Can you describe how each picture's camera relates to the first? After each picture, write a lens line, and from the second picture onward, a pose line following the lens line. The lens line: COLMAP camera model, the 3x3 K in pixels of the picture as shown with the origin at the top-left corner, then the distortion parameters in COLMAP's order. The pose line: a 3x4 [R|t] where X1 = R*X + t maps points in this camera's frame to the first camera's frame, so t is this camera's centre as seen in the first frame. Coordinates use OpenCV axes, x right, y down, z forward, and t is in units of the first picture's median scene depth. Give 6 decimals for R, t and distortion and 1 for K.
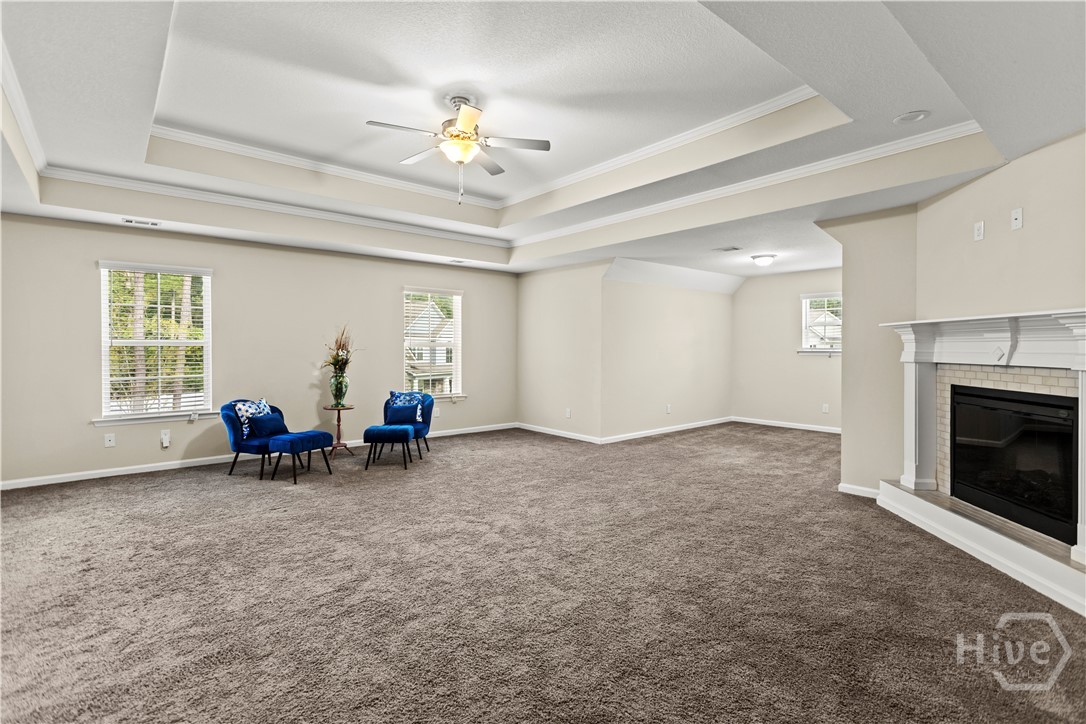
lens RADIAL K [[517.1, 0, 543.0], [0, 517.1, 362.0], [0, 0, 1]] dist [-0.000399, -0.000096]
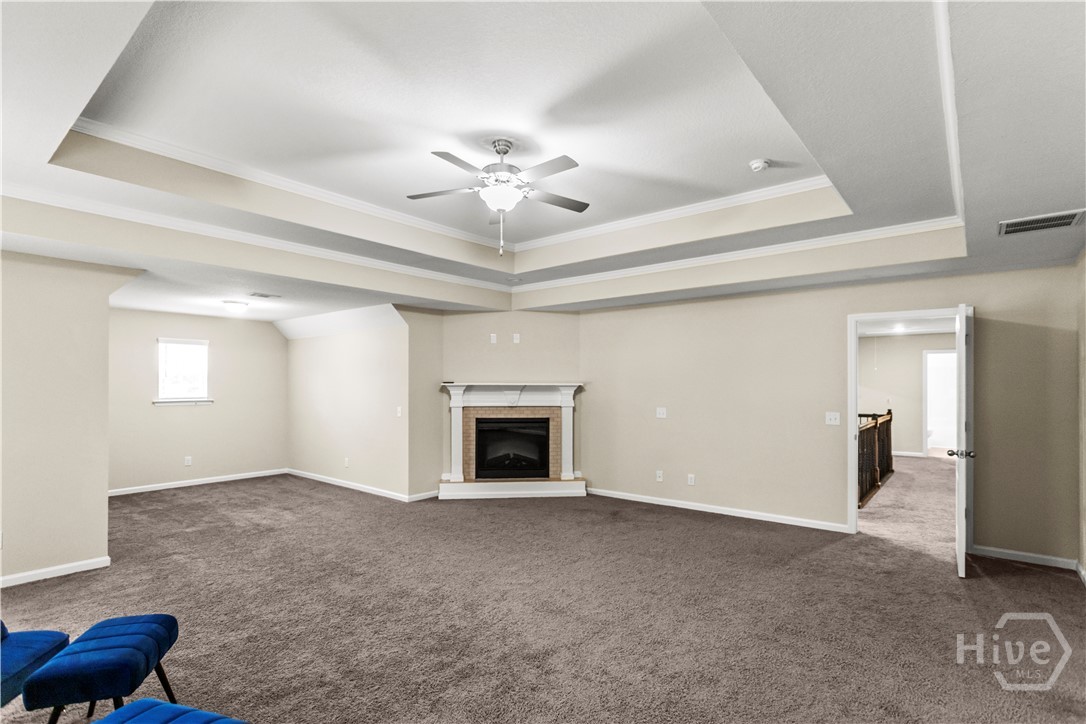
lens RADIAL K [[531.5, 0, 539.8], [0, 531.5, 389.5], [0, 0, 1]] dist [-0.000636, 0.000018]
pose [[-0.174672, -0.005309, 0.984612, -1.138793], [0.027393, 0.999572, 0.010249, -0.072570], [-0.984246, 0.028762, -0.174452, 1.135937]]
